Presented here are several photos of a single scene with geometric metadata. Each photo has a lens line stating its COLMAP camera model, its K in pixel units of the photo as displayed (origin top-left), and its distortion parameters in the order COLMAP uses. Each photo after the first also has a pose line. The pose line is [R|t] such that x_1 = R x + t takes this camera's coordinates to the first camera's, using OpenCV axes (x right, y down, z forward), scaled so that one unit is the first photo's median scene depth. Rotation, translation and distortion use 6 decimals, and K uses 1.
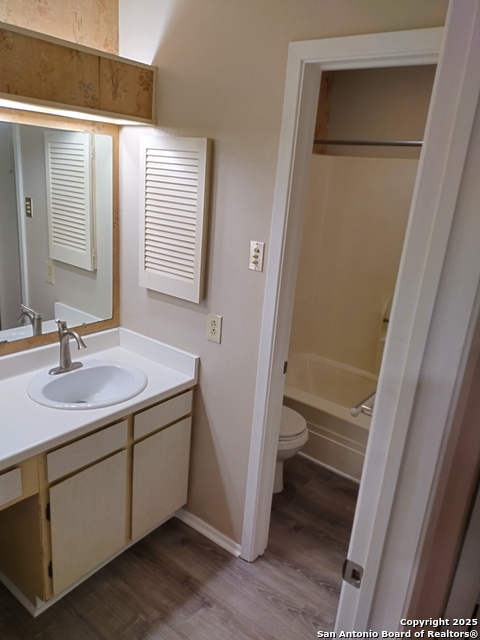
lens RADIAL K [[477.1, 0, 239.0], [0, 477.1, 320.4], [0, 0, 1]] dist [0.041601, -0.042970]
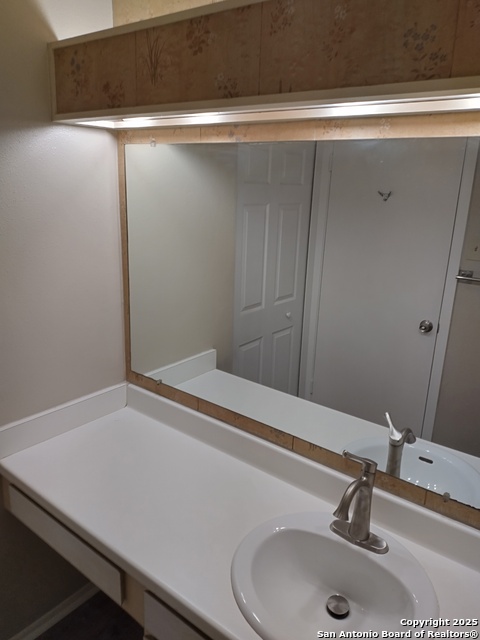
lens RADIAL K [[477.1, 0, 240.6], [0, 477.1, 315.4], [0, 0, 1]] dist [0.041601, -0.042970]
pose [[0.001442, 0.185348, -0.982672, 0.213171], [-0.337116, 0.925240, 0.174021, -0.253561], [0.941462, 0.331023, 0.063818, 0.903209]]
